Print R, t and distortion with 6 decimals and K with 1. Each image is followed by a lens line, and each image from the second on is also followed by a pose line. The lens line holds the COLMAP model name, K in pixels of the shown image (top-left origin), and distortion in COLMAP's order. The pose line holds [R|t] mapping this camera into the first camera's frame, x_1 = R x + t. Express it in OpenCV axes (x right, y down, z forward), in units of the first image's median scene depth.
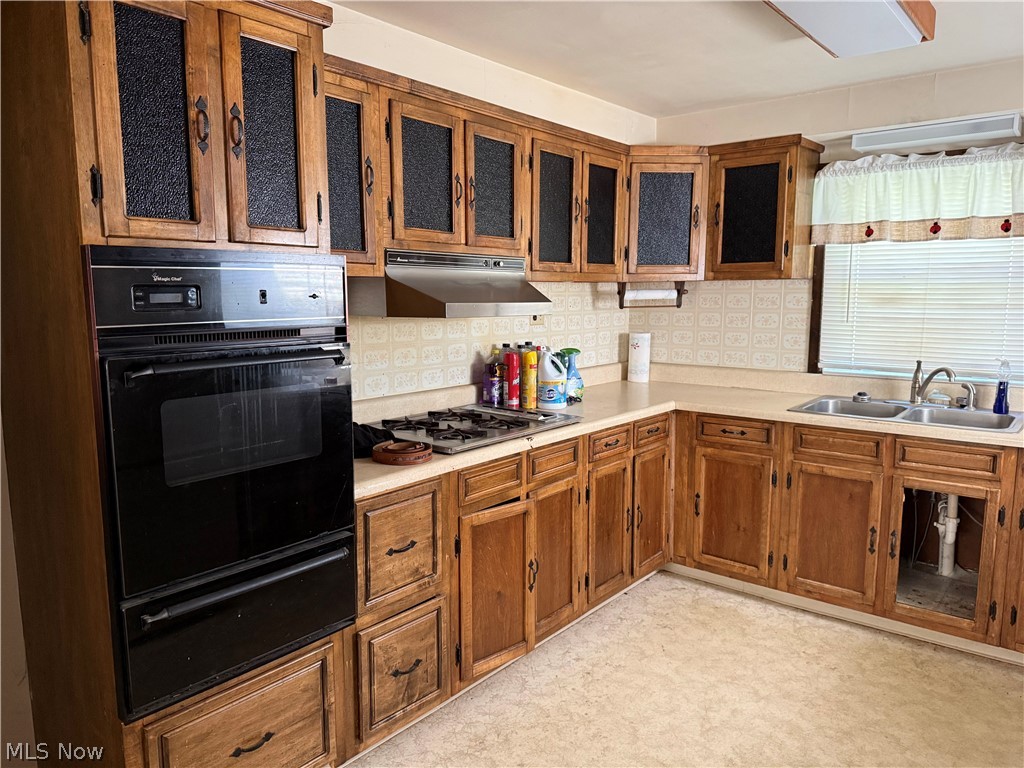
lens RADIAL K [[713.0, 0, 505.2], [0, 713.0, 385.2], [0, 0, 1]] dist [0.074397, -0.096898]
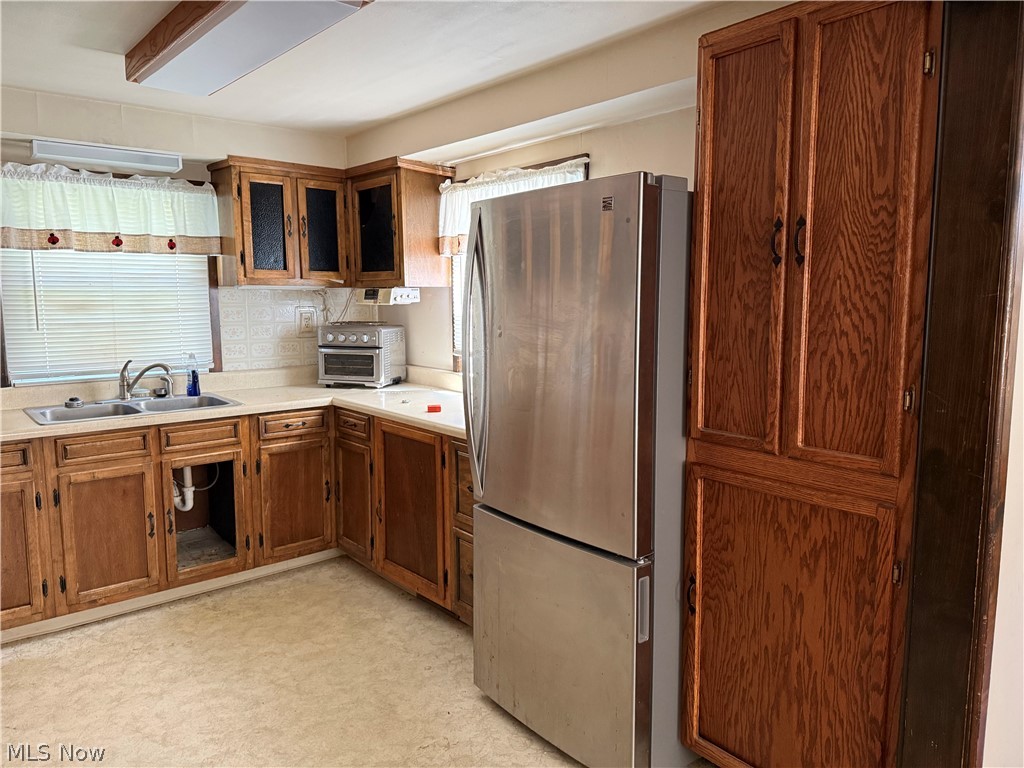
lens RADIAL K [[713.0, 0, 505.2], [0, 713.0, 385.2], [0, 0, 1]] dist [0.074397, -0.096898]
pose [[0.187050, -0.117668, 0.975278, -0.396850], [0.133649, 0.986617, 0.093403, -0.022637], [-0.973216, 0.112873, 0.200273, 0.216818]]
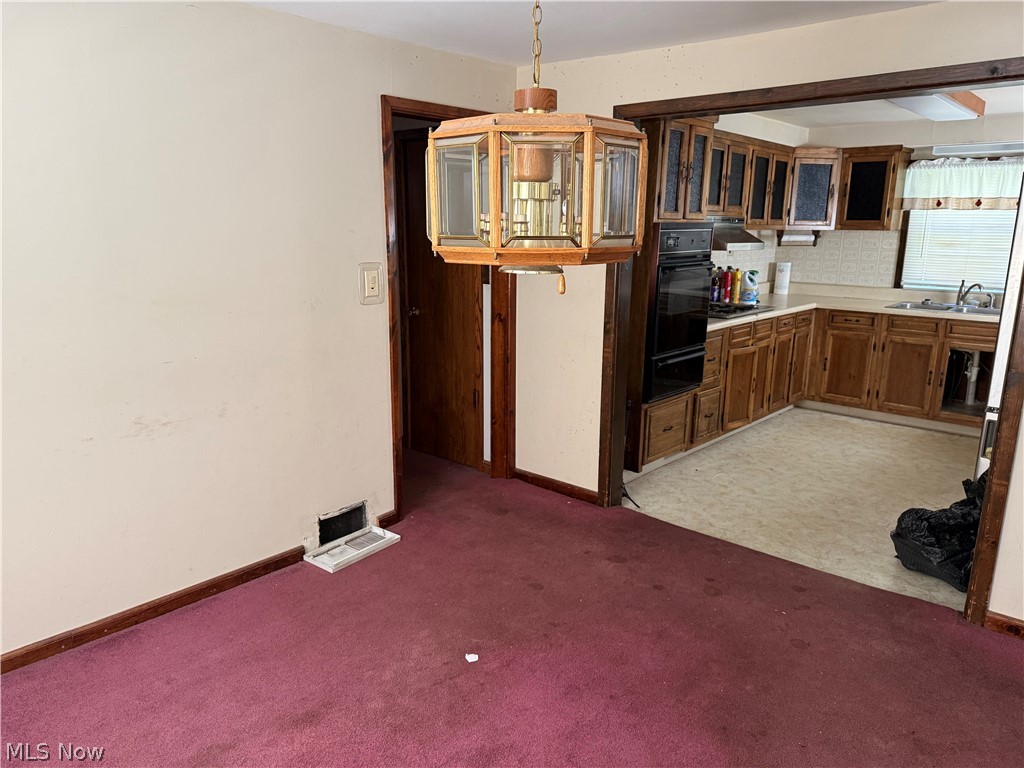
lens RADIAL K [[702.2, 0, 512.0], [0, 702.2, 384.0], [0, 0, 1]] dist [0.002213, -0.003658]
pose [[0.998993, 0.021487, -0.039390, -0.437825], [-0.017833, 0.995703, 0.090871, 0.080437], [0.041174, -0.090077, 0.995083, -0.745021]]
